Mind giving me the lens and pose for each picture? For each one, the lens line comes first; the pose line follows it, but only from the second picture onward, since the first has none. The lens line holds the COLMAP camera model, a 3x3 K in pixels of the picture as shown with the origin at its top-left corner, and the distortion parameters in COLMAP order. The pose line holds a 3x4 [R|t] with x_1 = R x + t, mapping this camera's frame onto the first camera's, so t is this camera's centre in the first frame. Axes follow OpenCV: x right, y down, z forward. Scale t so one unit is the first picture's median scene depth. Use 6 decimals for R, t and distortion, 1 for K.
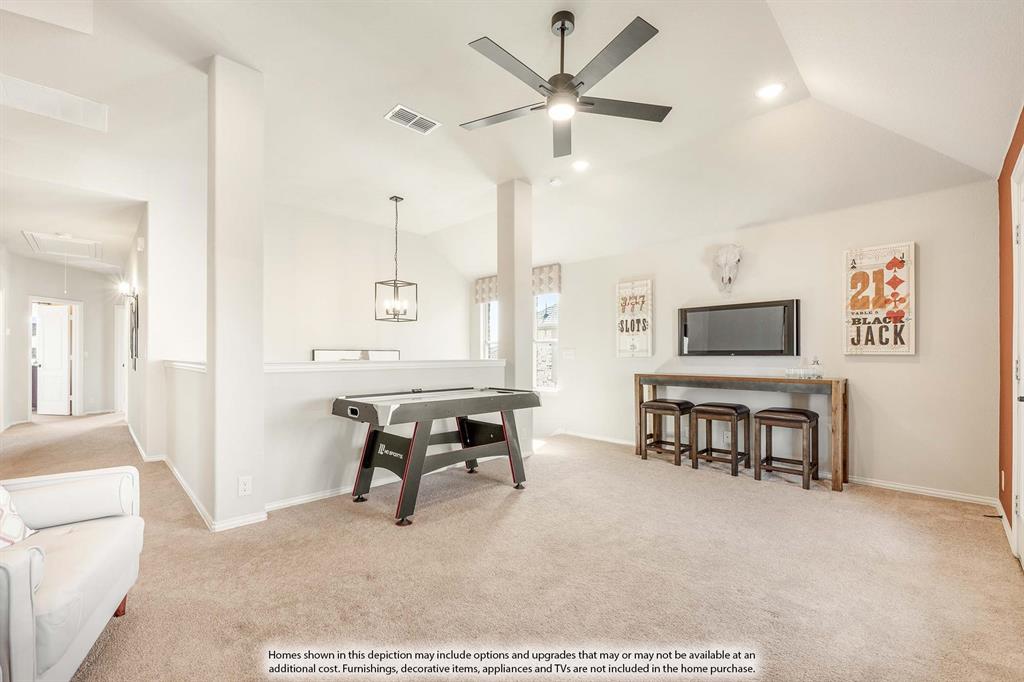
lens RADIAL K [[418.2, 0, 509.1], [0, 418.2, 355.6], [0, 0, 1]] dist [-0.000845, -0.000081]
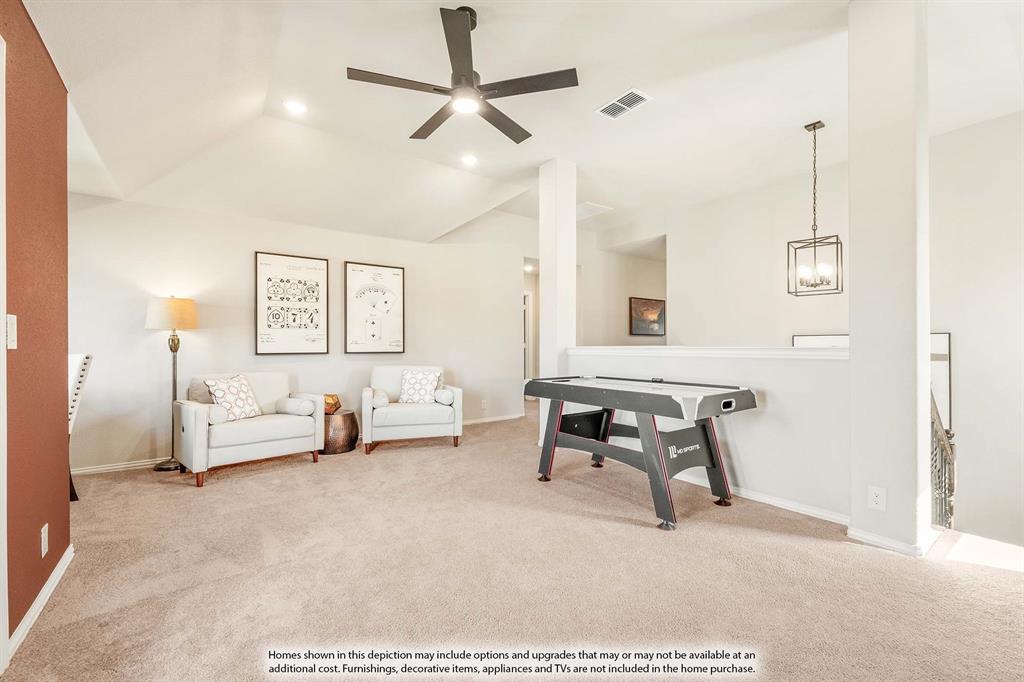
lens RADIAL K [[418.0, 0, 515.0], [0, 418.0, 342.3], [0, 0, 1]] dist [-0.001383, -0.000178]
pose [[-0.113259, 0.003260, -0.993560, 0.793196], [0.005578, 0.999981, 0.002645, -0.002717], [0.993550, -0.005242, -0.113275, 0.861501]]
